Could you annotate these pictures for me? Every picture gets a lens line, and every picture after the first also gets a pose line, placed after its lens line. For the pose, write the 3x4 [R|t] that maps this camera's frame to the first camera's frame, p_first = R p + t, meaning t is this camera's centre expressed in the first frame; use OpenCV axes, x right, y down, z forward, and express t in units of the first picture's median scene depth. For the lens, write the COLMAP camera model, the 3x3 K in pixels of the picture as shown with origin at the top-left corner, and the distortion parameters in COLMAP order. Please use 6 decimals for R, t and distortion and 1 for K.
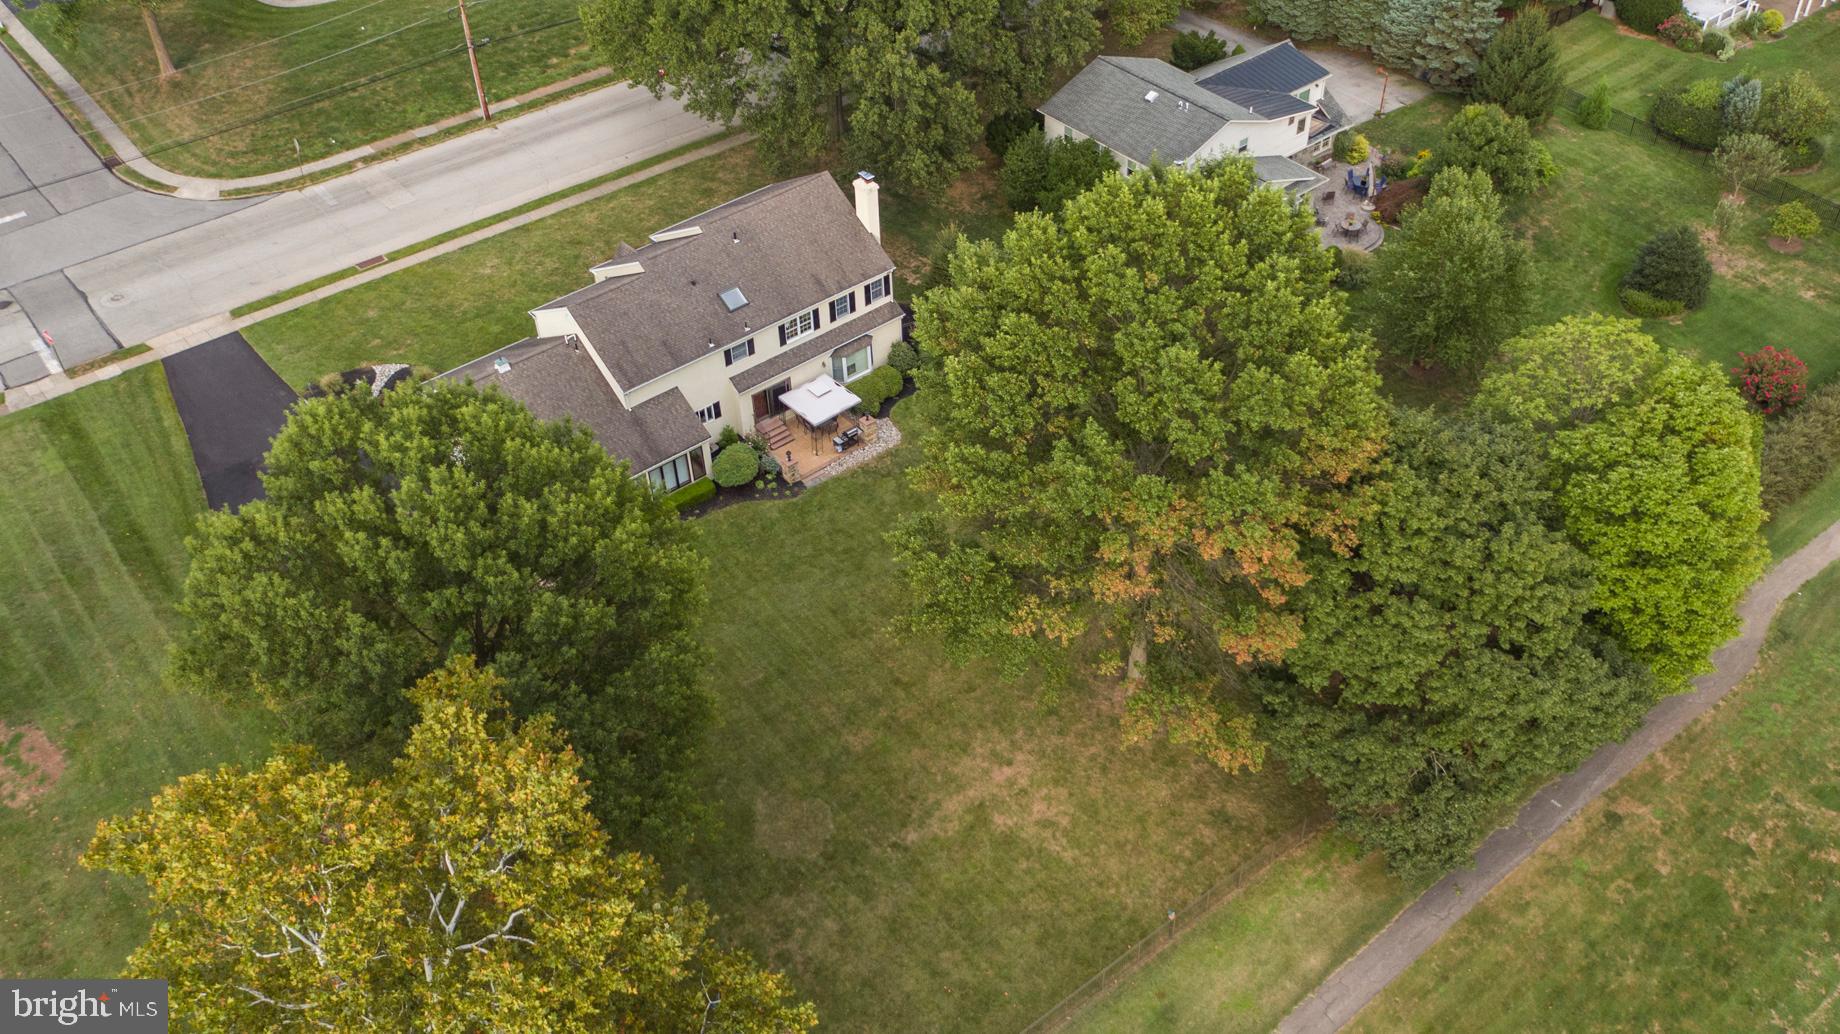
lens RADIAL K [[1632.8, 0, 930.6], [0, 1632.8, 514.0], [0, 0, 1]] dist [0.031877, -0.009269]
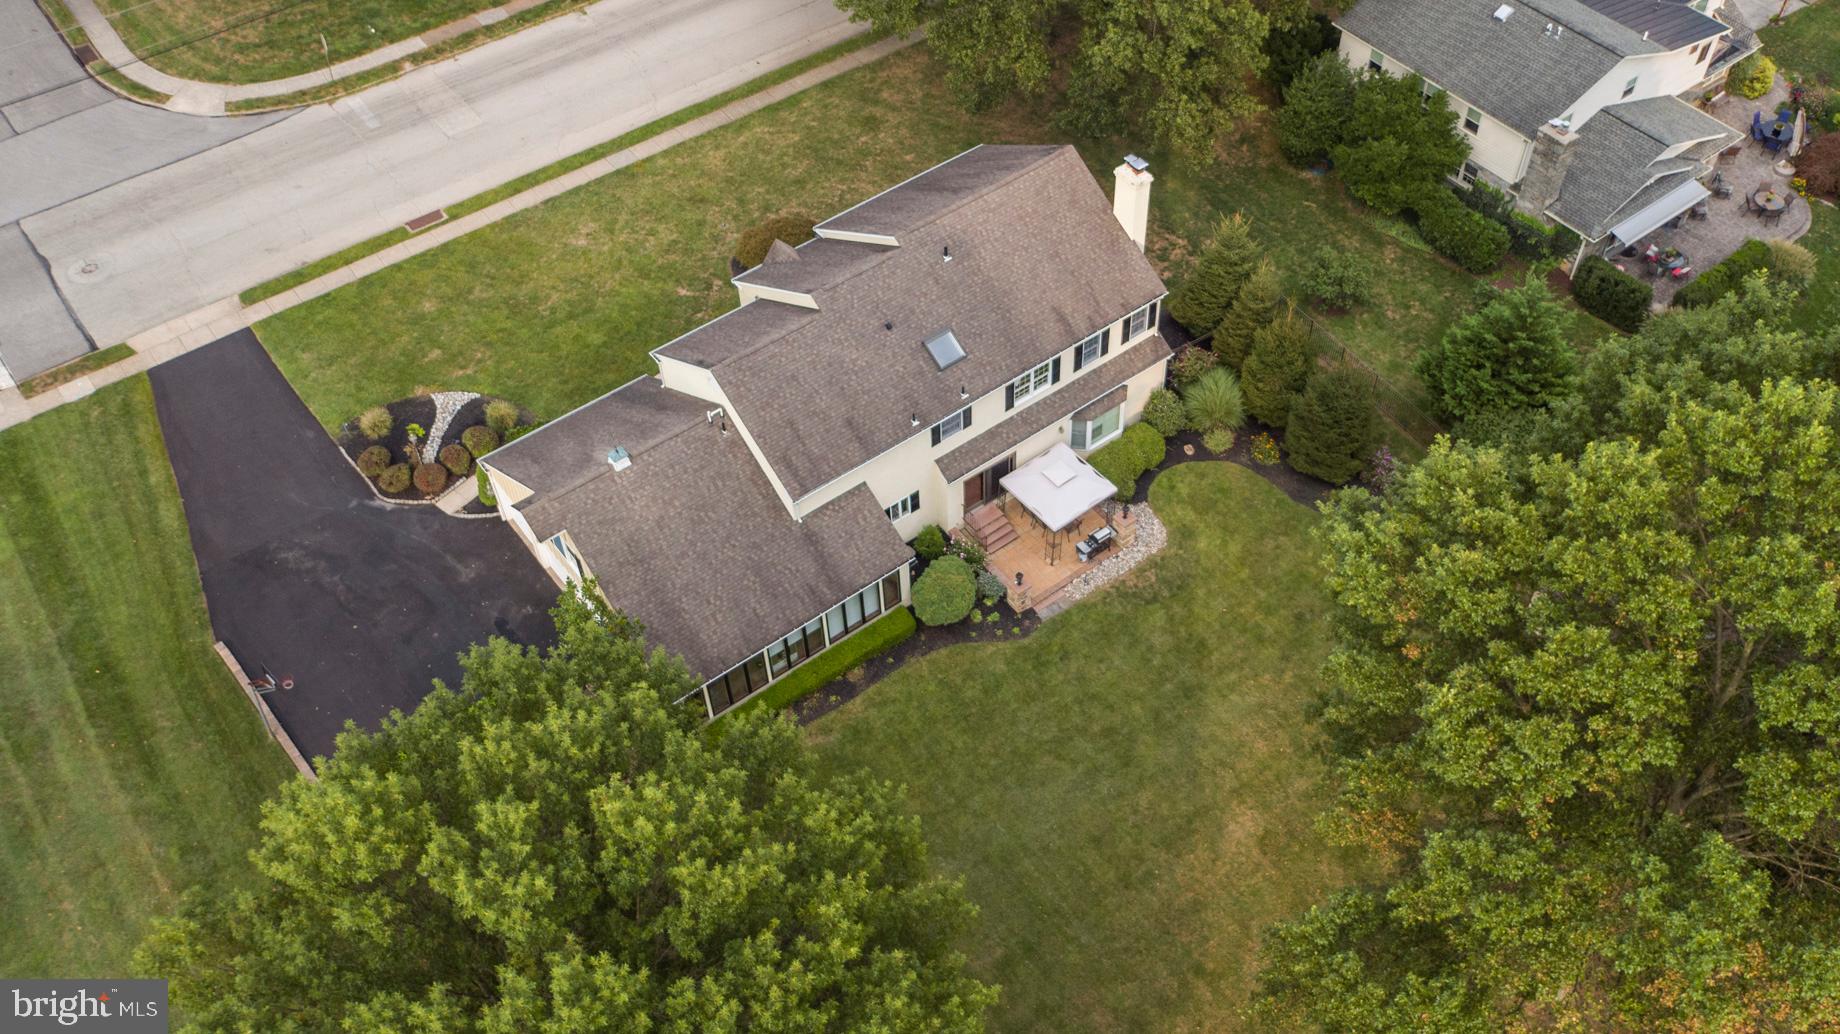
lens RADIAL K [[1632.8, 0, 930.6], [0, 1632.8, 514.0], [0, 0, 1]] dist [0.031877, -0.009269]
pose [[0.999168, 0.029778, -0.027860, -0.100019], [-0.025573, 0.989717, 0.140733, -0.151856], [0.031764, -0.139904, 0.989655, 0.288248]]
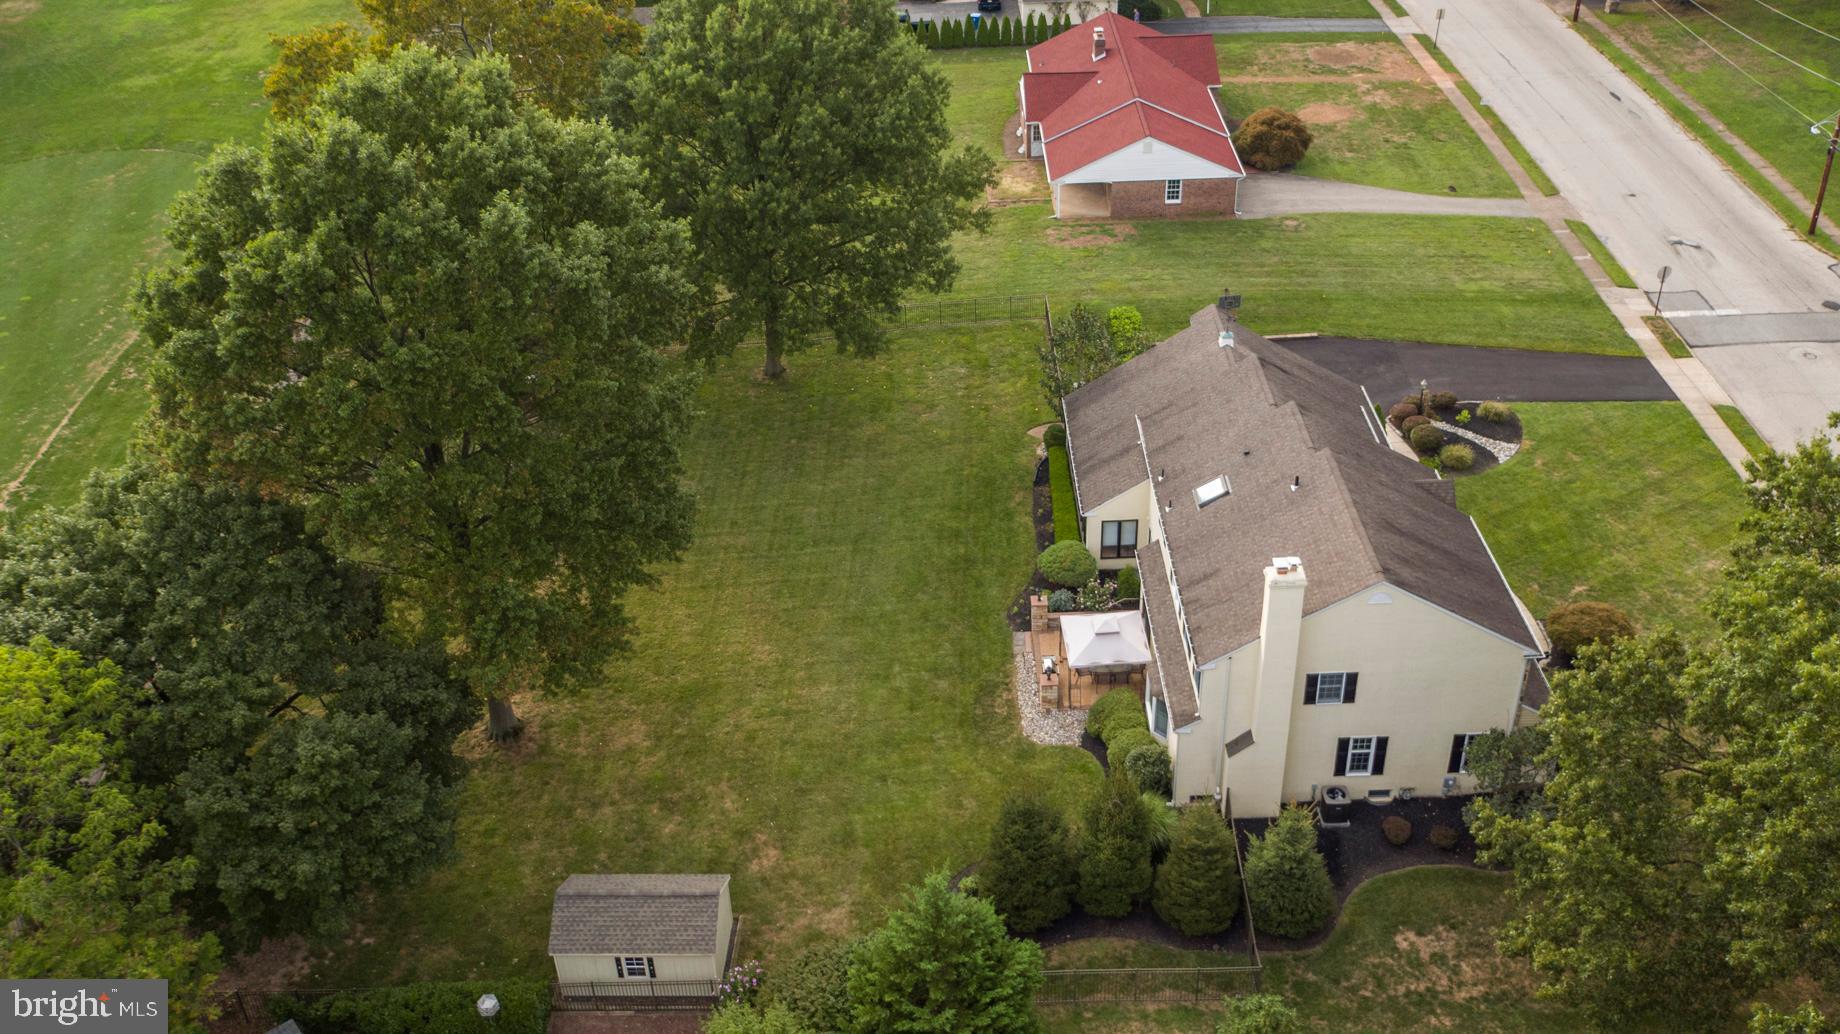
lens RADIAL K [[1631.4, 0, 926.9], [0, 1631.4, 515.6], [0, 0, 1]] dist [0.032911, -0.015200]
pose [[-0.626498, 0.465197, -0.625373, 0.399407], [-0.478545, 0.403740, 0.779736, -0.603630], [0.615219, 0.787773, -0.030324, 0.904610]]
